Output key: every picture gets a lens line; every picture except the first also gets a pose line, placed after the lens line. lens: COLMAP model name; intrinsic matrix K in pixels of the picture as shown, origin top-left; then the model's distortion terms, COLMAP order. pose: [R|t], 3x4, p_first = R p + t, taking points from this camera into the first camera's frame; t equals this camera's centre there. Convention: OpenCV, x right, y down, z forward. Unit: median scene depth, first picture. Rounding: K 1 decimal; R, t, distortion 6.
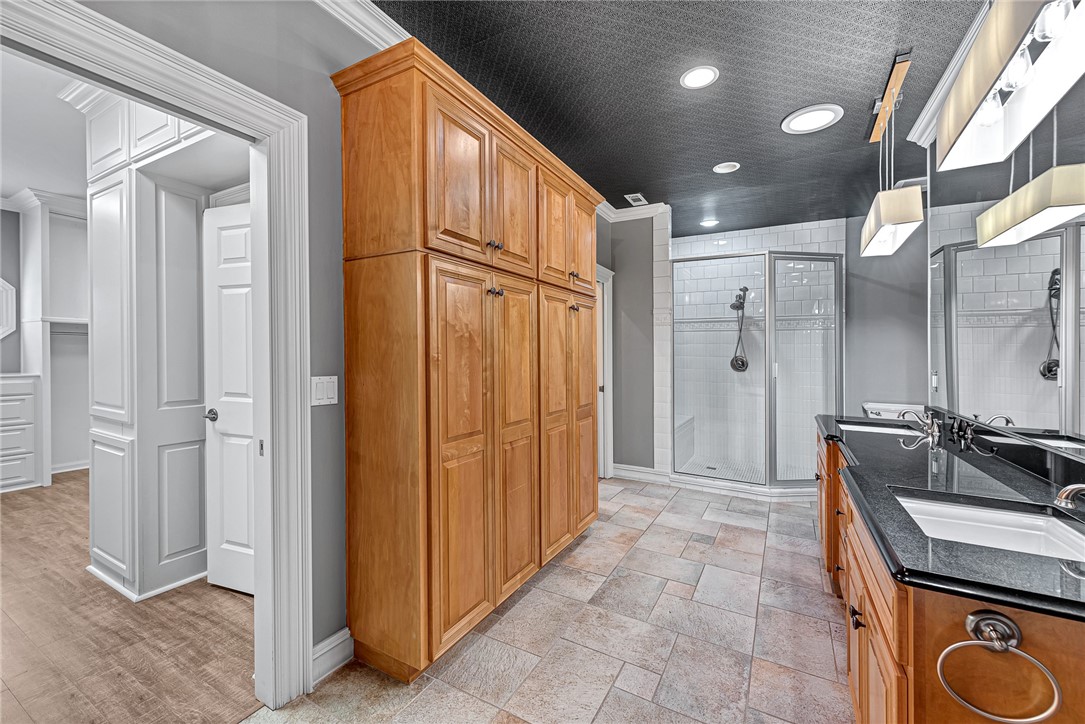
lens RADIAL K [[435.6, 0, 545.5], [0, 435.6, 356.6], [0, 0, 1]] dist [0.012723, -0.003686]
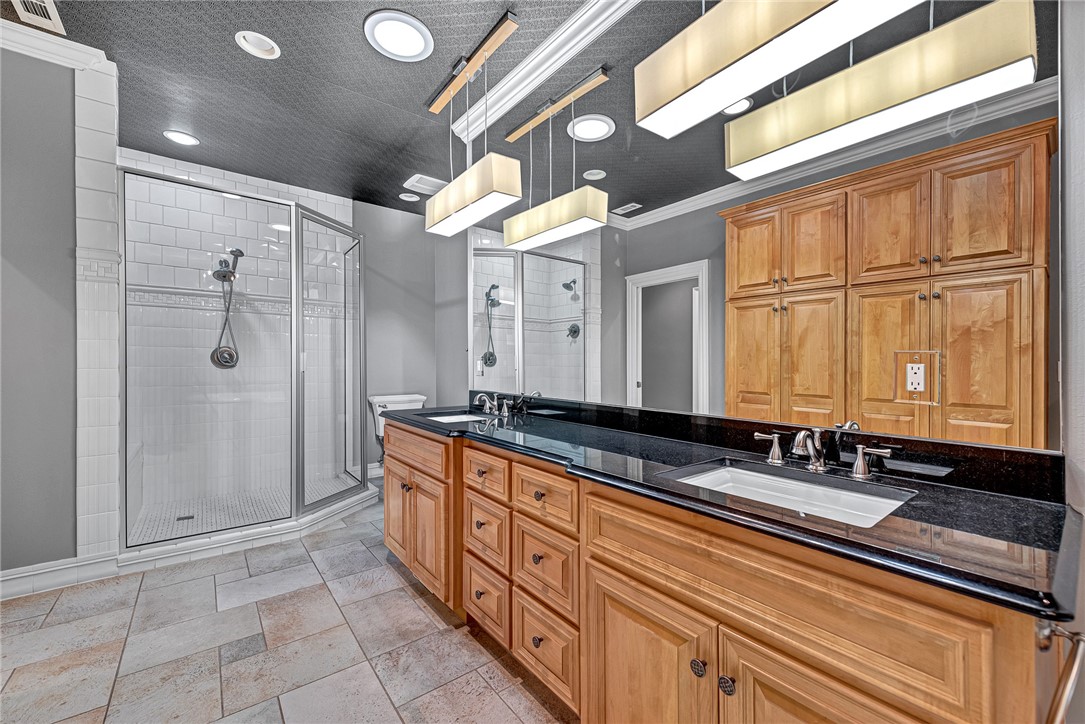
lens RADIAL K [[435.6, 0, 523.7], [0, 435.6, 358.9], [0, 0, 1]] dist [0.012723, -0.003686]
pose [[0.399252, 0.002790, 0.916837, -0.019885], [0.005070, 0.999973, -0.005251, 0.031683], [-0.916827, 0.006745, 0.399228, 0.342587]]
